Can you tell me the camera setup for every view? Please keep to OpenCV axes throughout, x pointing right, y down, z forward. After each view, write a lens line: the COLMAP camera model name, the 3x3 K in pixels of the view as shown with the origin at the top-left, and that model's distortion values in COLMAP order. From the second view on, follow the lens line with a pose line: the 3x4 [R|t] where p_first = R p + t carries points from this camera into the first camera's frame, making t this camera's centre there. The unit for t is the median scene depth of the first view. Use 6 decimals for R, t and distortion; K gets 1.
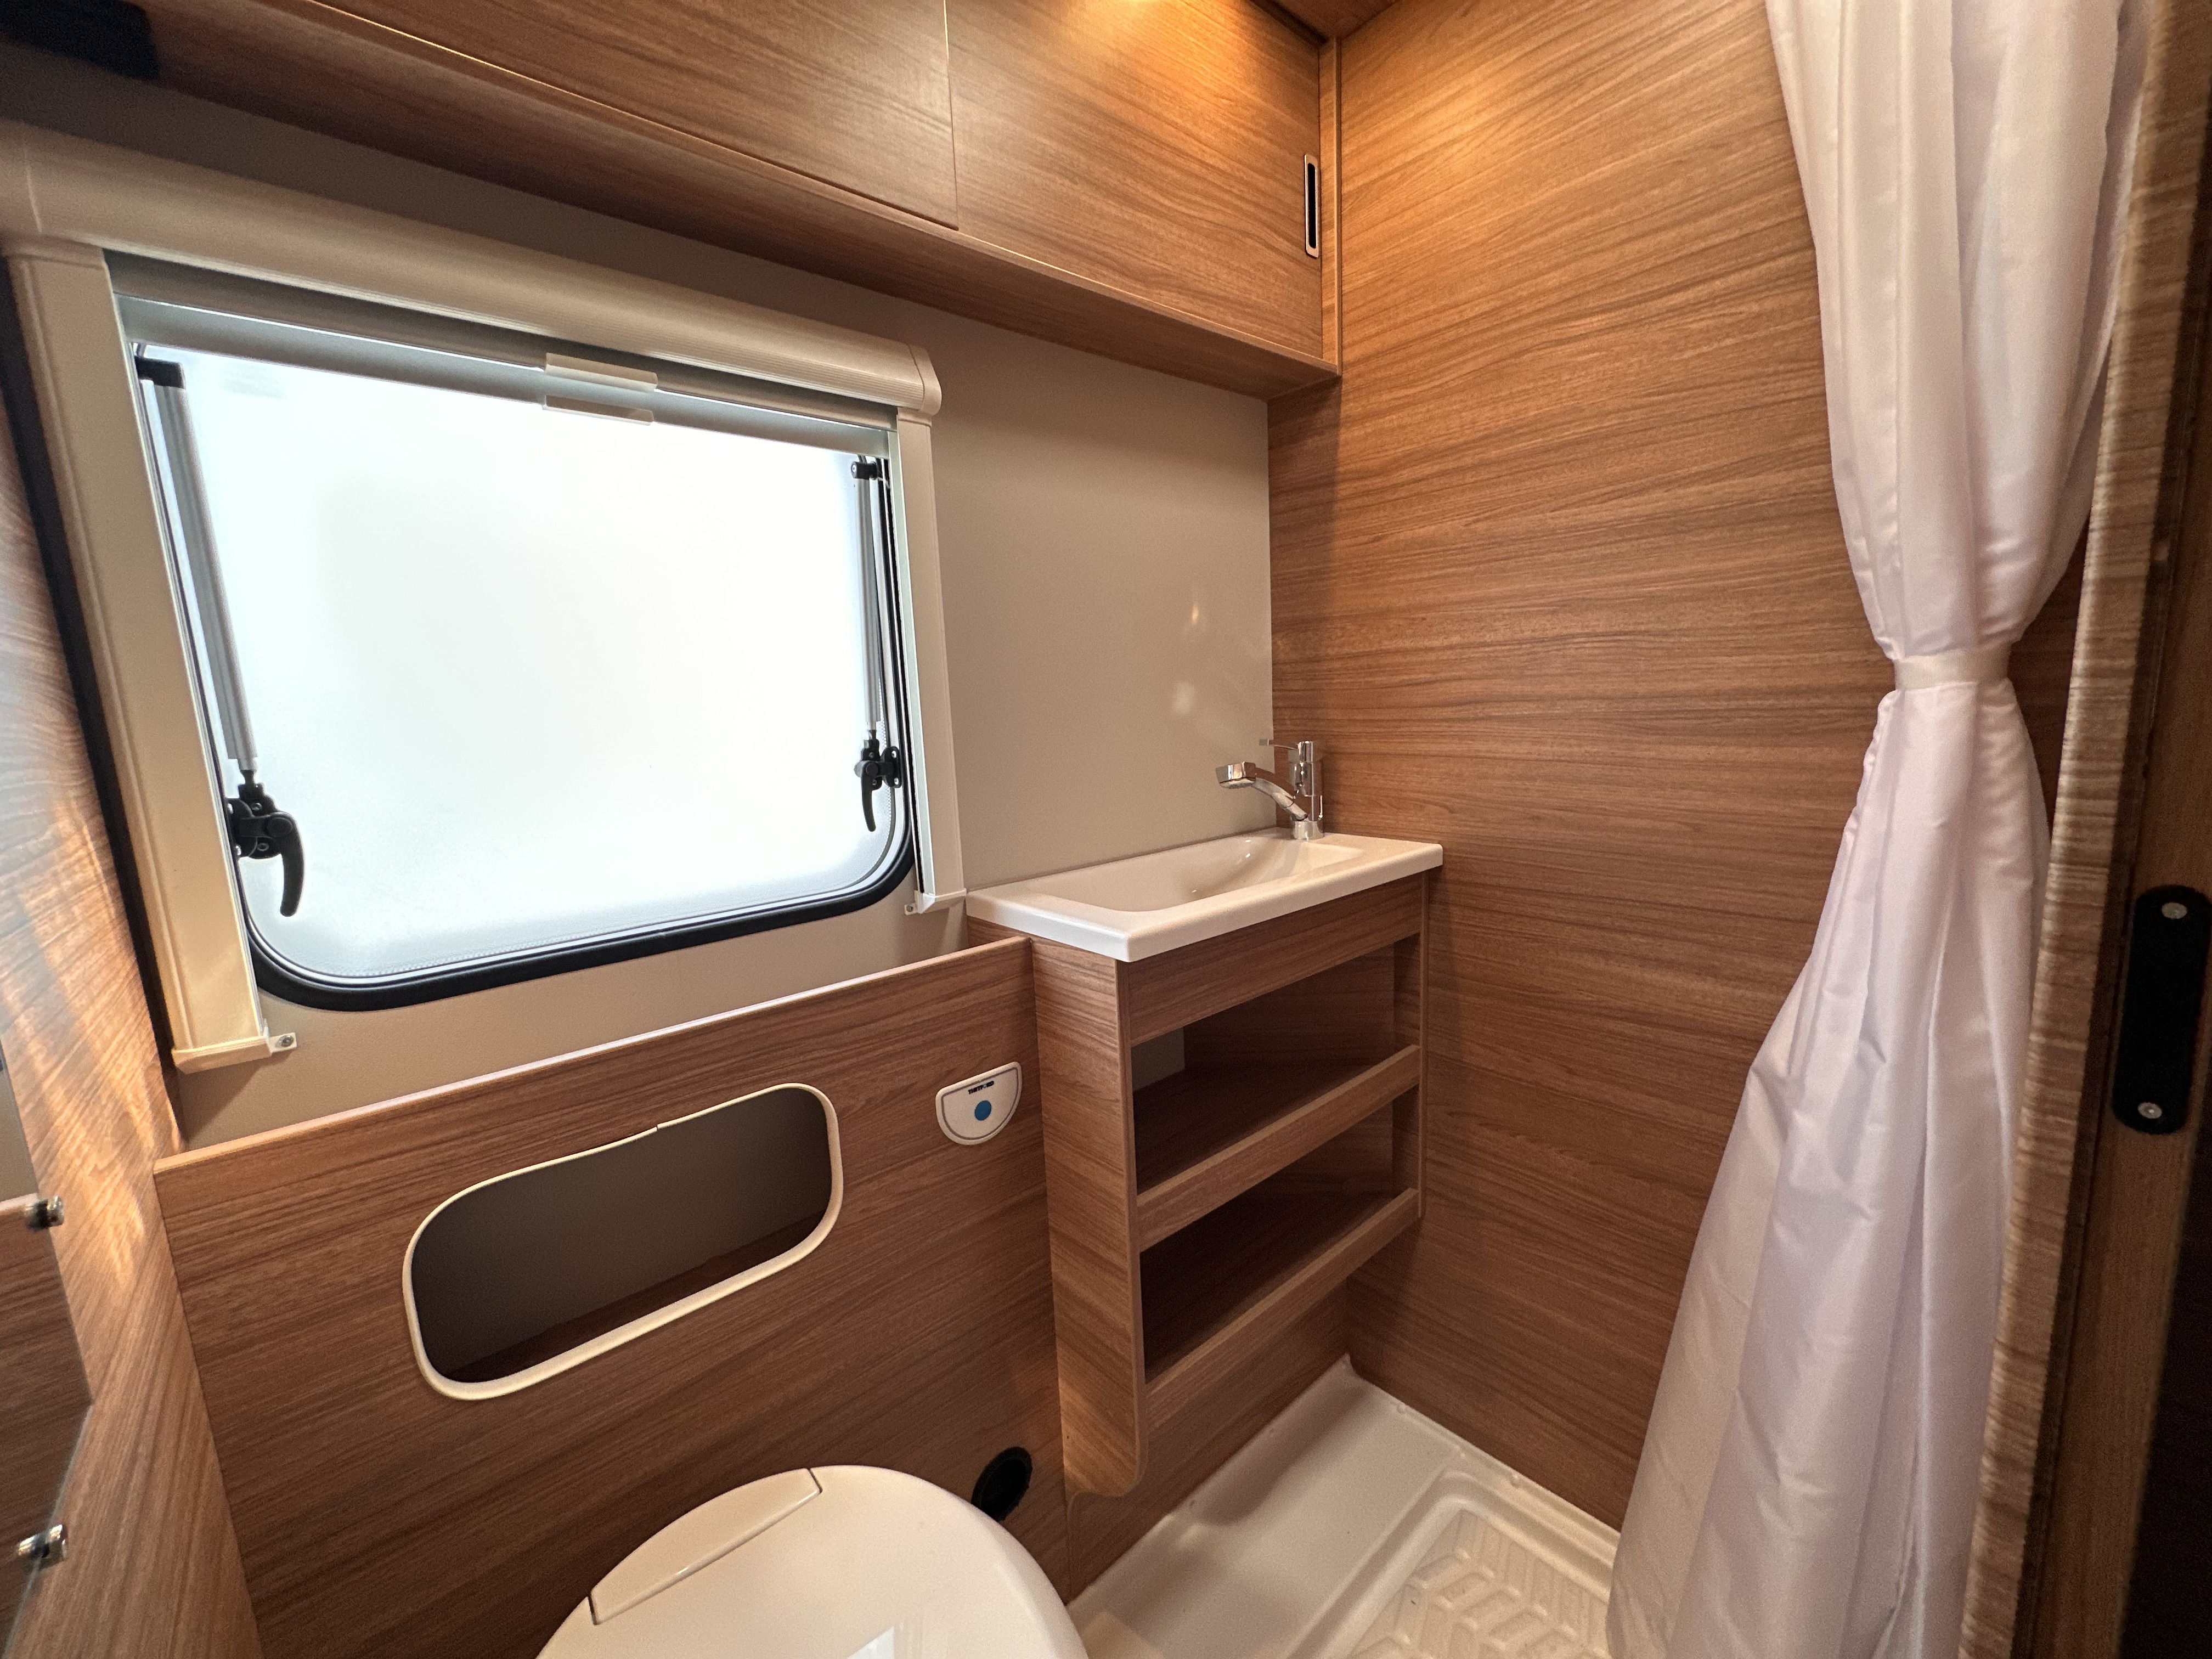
lens RADIAL K [[885.9, 0, 1096.6], [0, 885.9, 832.8], [0, 0, 1]] dist [0.000385, 0.000708]
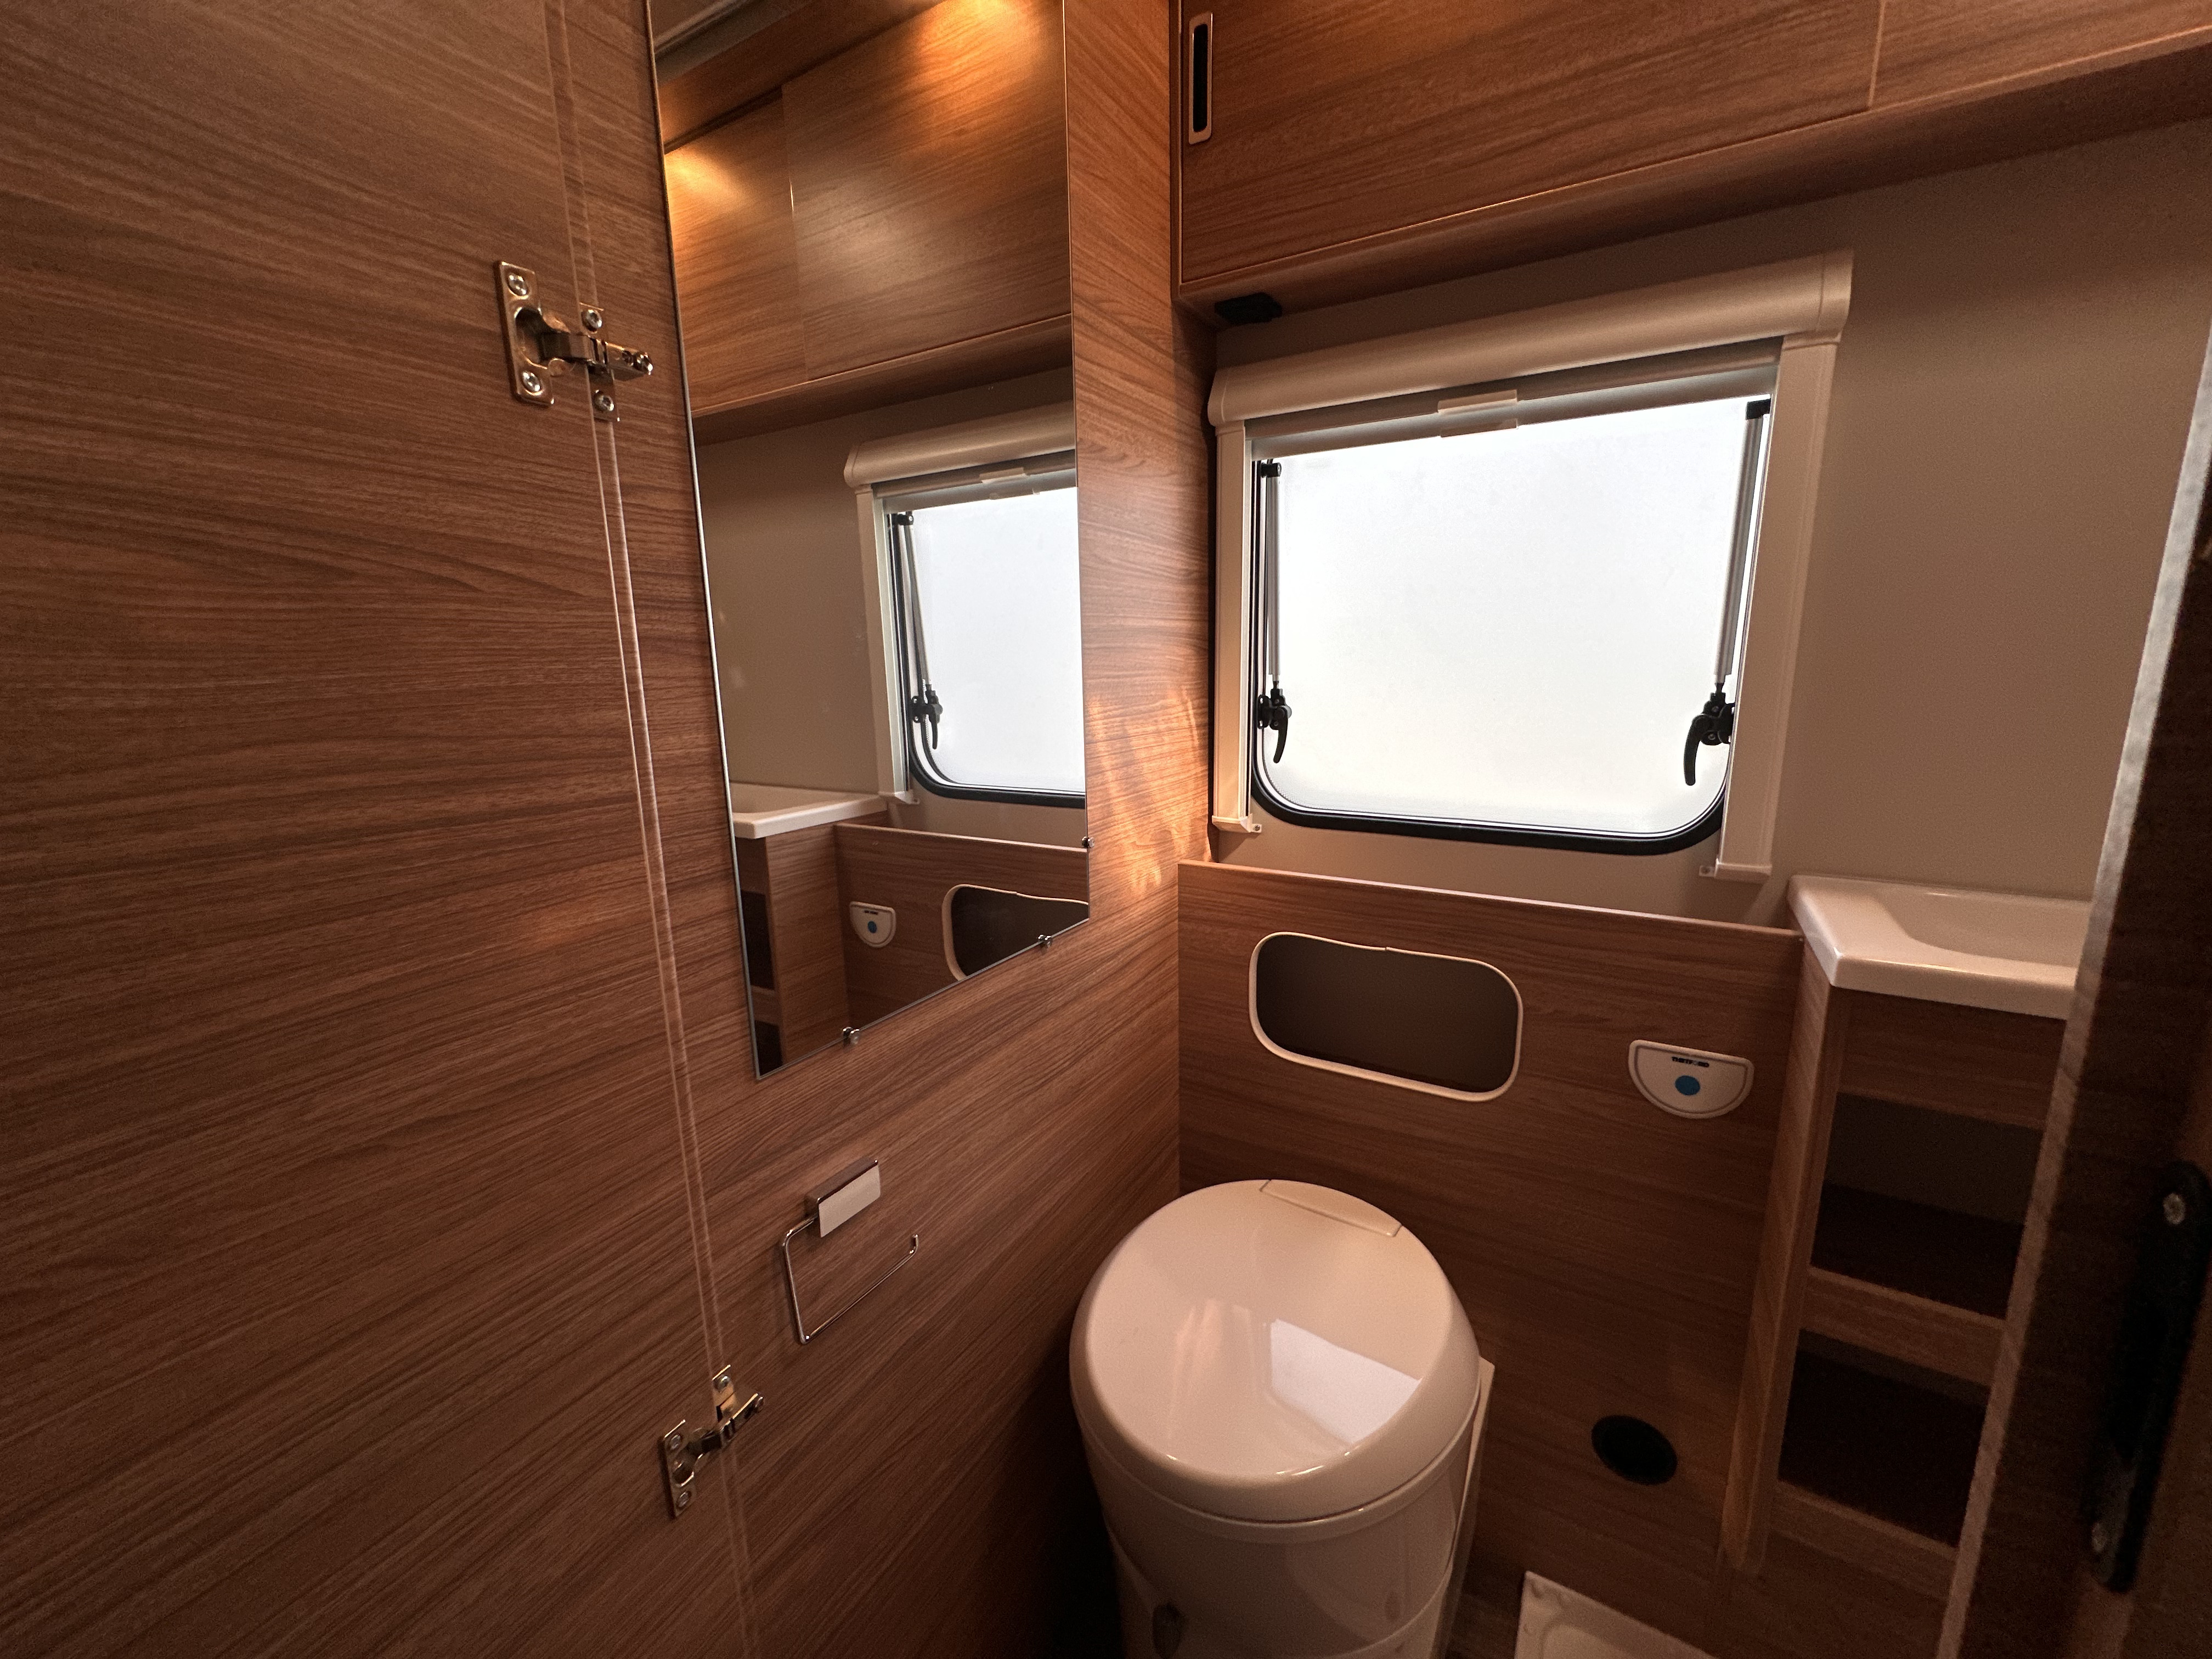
lens RADIAL K [[885.9, 0, 1113.6], [0, 885.9, 832.5], [0, 0, 1]] dist [0.000385, 0.000708]
pose [[0.307390, 0.229176, -0.923574, 0.637191], [-0.144824, 0.970526, 0.192625, -0.063329], [0.940498, 0.074544, 0.331521, 0.084051]]
